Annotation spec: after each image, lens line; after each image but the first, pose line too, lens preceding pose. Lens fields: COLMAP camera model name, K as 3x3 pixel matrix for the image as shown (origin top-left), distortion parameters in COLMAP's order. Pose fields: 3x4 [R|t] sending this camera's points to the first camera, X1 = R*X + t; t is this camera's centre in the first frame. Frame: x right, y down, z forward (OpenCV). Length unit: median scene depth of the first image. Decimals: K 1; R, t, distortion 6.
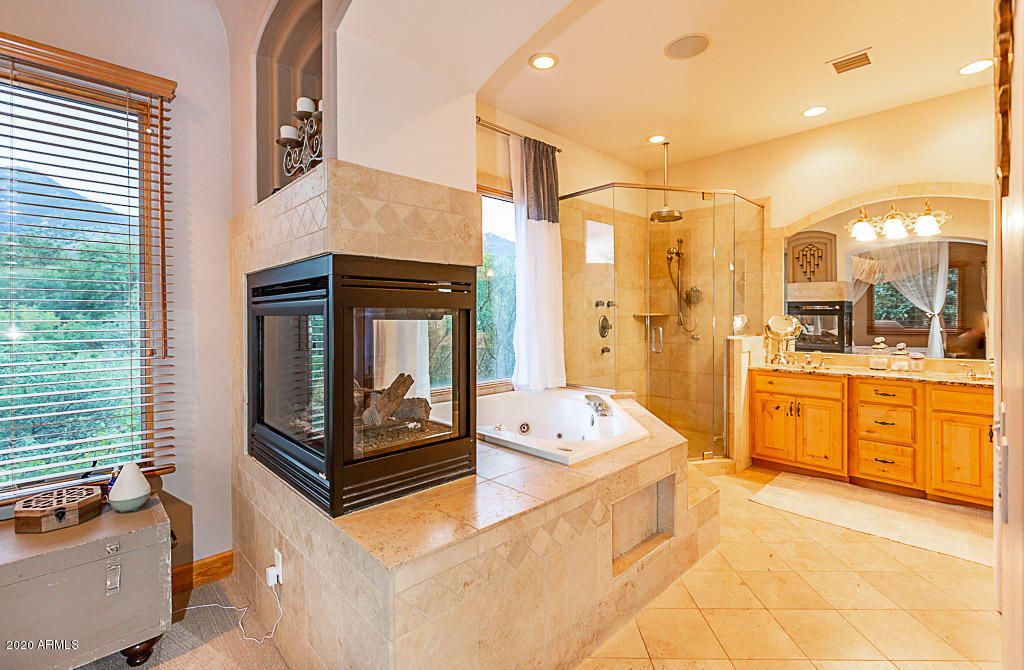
lens RADIAL K [[455.9, 0, 511.6], [0, 455.9, 317.7], [0, 0, 1]] dist [-0.000348, -0.000050]
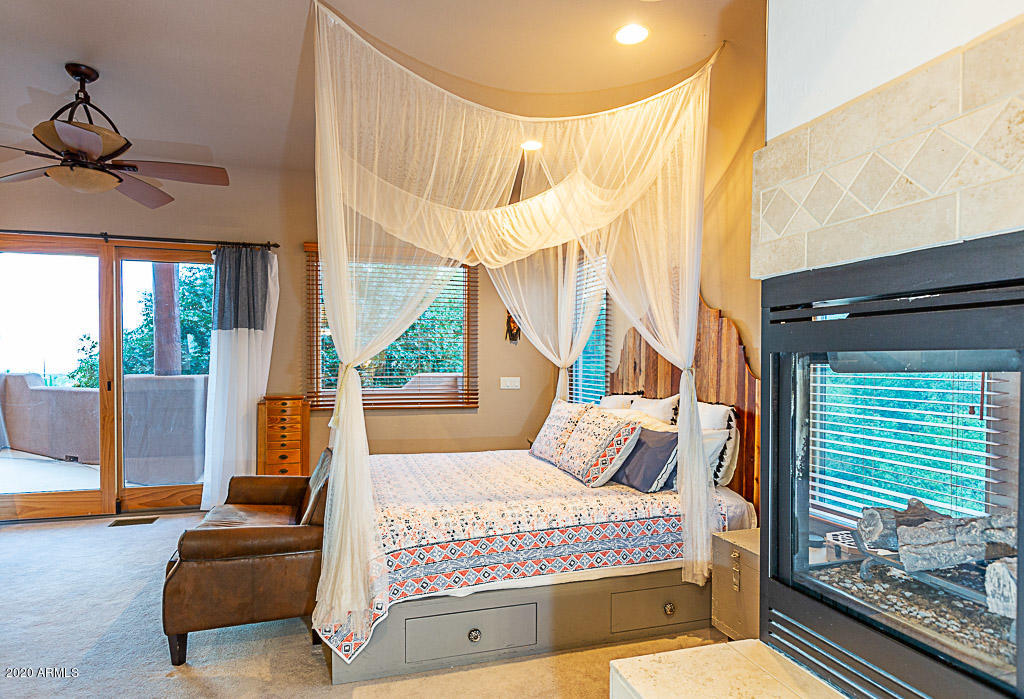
lens RADIAL K [[587.7, 0, 511.9], [0, 587.7, 369.4], [0, 0, 1]] dist [0.000714, 0.000136]
pose [[-0.449684, 0.011508, -0.893113, 0.582611], [-0.004410, 0.999876, 0.015103, -0.009137], [0.893177, 0.010730, -0.449578, 0.987546]]
